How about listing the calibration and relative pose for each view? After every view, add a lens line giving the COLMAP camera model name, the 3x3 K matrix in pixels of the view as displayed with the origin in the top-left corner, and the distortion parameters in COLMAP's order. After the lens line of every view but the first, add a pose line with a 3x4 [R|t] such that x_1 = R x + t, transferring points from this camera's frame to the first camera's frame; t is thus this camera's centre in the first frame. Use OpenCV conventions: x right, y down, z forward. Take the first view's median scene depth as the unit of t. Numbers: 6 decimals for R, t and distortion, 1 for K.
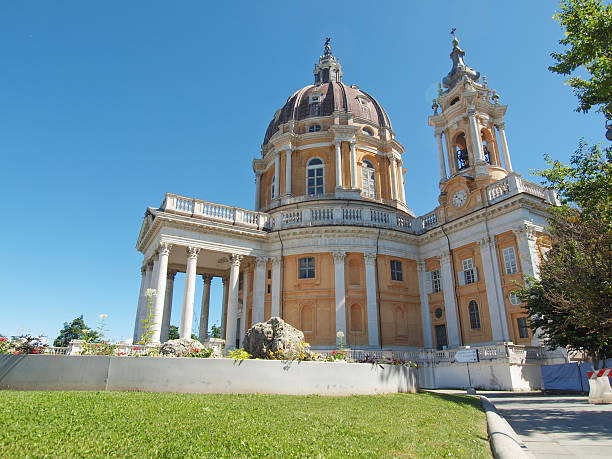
lens RADIAL K [[422.0, 0, 306.0], [0, 422.0, 229.5], [0, 0, 1]] dist [-0.023678, -0.000651]
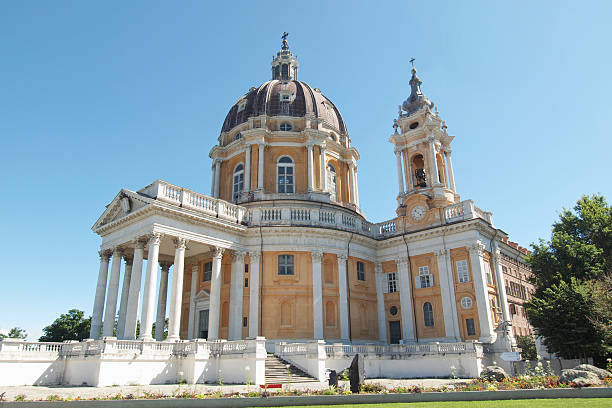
lens RADIAL K [[448.1, 0, 306.0], [0, 448.1, 204.0], [0, 0, 1]] dist [-0.016460, -0.000377]
pose [[0.944080, 0.098598, 0.314628, -0.314115], [-0.098466, 0.995006, -0.016356, -0.046215], [-0.314670, -0.015539, 0.949074, -0.076963]]
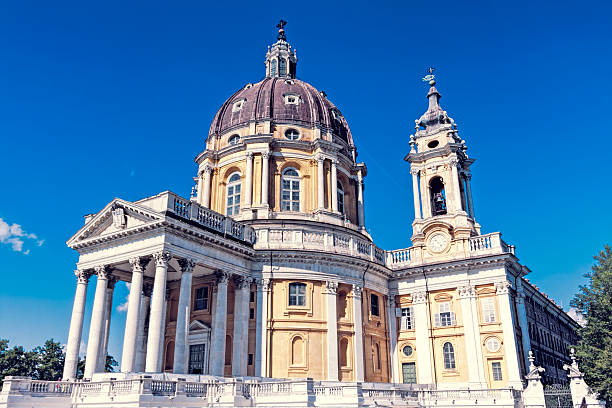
lens RADIAL K [[548.3, 0, 306.0], [0, 548.3, 204.0], [0, 0, 1]] dist [0.025960, -0.005481]
pose [[0.885769, 0.160980, 0.435314, -0.531016], [-0.154959, 0.986677, -0.049567, -0.048191], [-0.437494, -0.023551, 0.898913, -0.086699]]
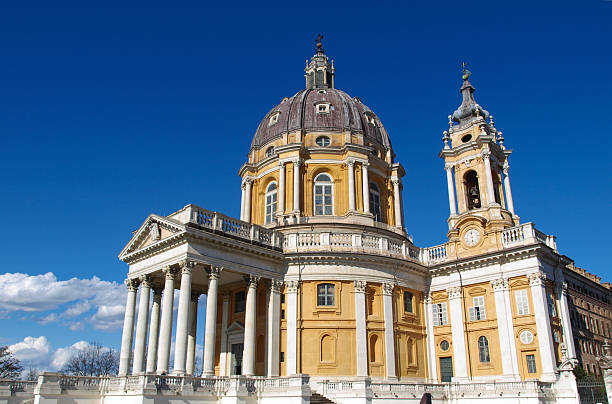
lens RADIAL K [[519.9, 0, 307.2], [0, 519.9, 222.0], [0, 0, 1]] dist [-0.049680, 0.009347]
pose [[0.961173, 0.091297, 0.260407, -0.358602], [-0.093431, 0.995617, -0.004196, -0.064994], [-0.259649, -0.020297, 0.965490, -0.130758]]
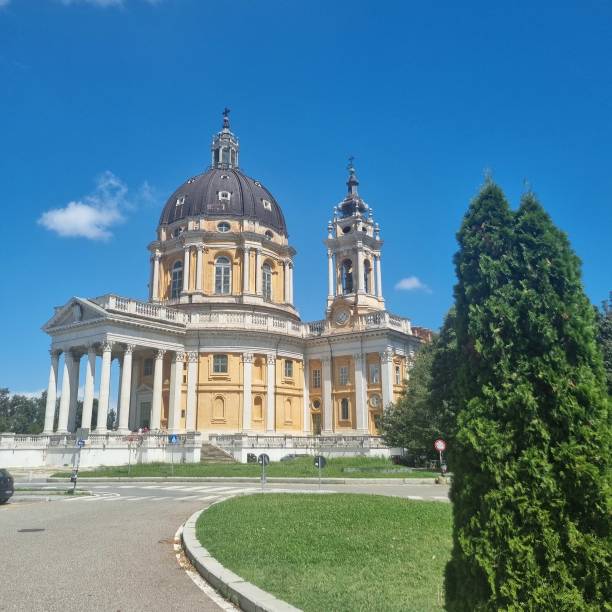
lens RADIAL K [[626.8, 0, 296.1], [0, 626.8, 292.1], [0, 0, 1]] dist [0.057448, 0.002424]
pose [[0.918817, 0.090628, 0.384138, -0.495083], [-0.131381, 0.988005, 0.081155, -0.278182], [-0.372175, -0.125035, 0.919702, -0.677623]]
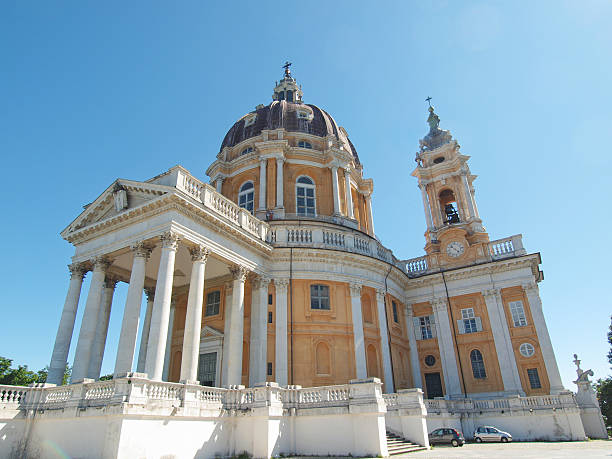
lens RADIAL K [[412.1, 0, 306.0], [0, 412.1, 229.5], [0, 0, 1]] dist [-0.023014, -0.000226]
pose [[0.860347, 0.205412, 0.466486, -0.427404], [-0.150753, 0.976802, -0.152089, 0.087339], [-0.486905, 0.060525, 0.871355, 0.284251]]
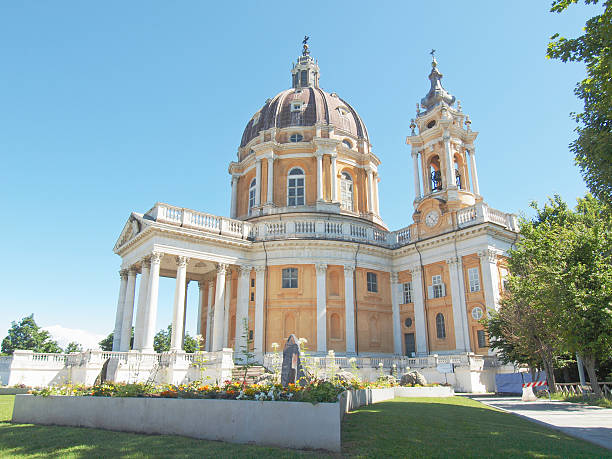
lens RADIAL K [[479.8, 0, 306.0], [0, 479.8, 229.5], [0, 0, 1]] dist [-0.012943, -0.006641]
pose [[0.991270, 0.037704, 0.126343, -0.113395], [-0.042692, 0.998403, 0.036999, -0.075986], [-0.124746, -0.042070, 0.991296, -0.190661]]
